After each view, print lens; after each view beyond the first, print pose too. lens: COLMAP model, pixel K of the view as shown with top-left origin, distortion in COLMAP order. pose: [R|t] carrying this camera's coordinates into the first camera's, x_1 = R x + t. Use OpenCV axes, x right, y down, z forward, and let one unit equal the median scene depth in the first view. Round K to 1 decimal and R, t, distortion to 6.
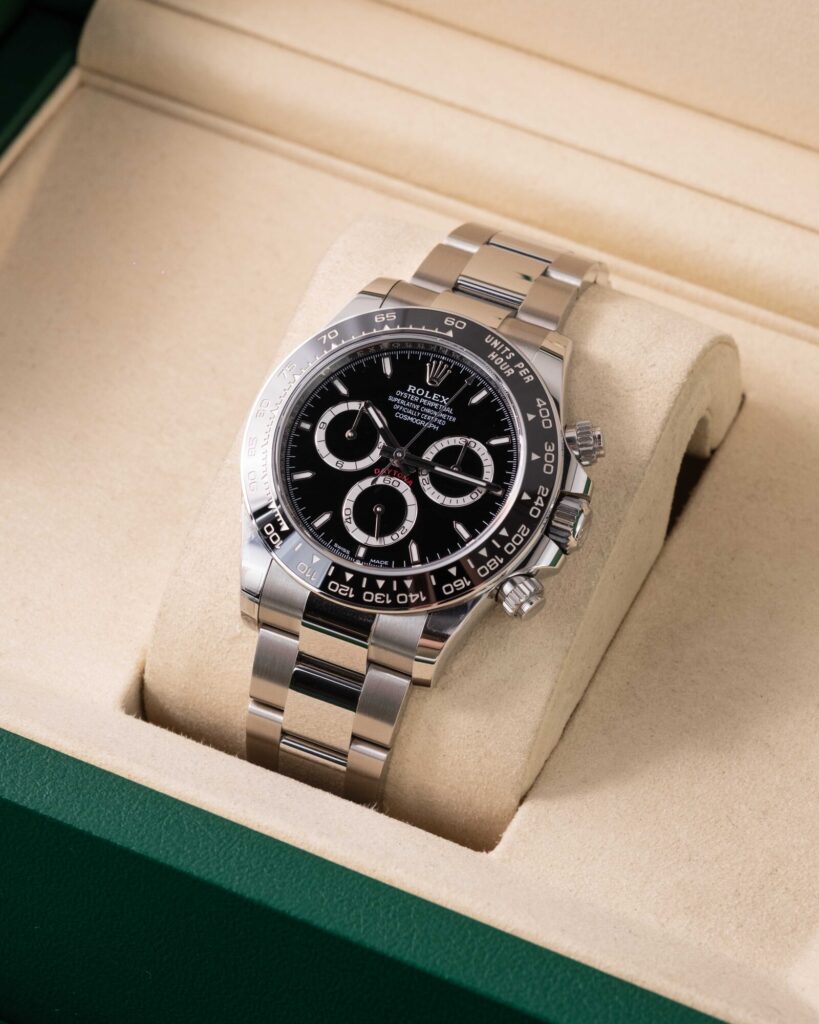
lens RADIAL K [[4405.0, 0, 405.1], [0, 4405.0, 506.6], [0, 0, 1]] dist [0.108846, 0.000000]
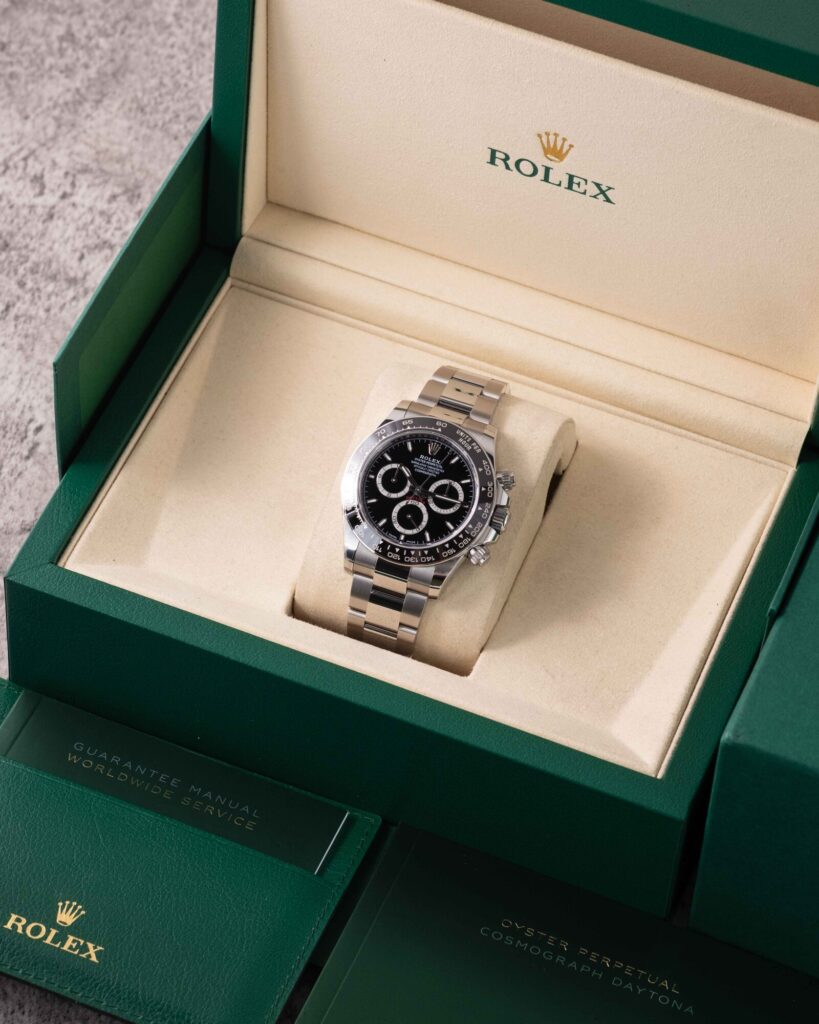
lens RADIAL K [[4405.0, 0, 411.1], [0, 4405.0, 514.0], [0, 0, 1]] dist [0.108846, 0.000000]
pose [[0.997433, -0.039699, 0.059602, -0.128943], [0.035082, 0.996444, 0.076609, -0.159539], [-0.062431, -0.074321, 0.995278, -1.075746]]
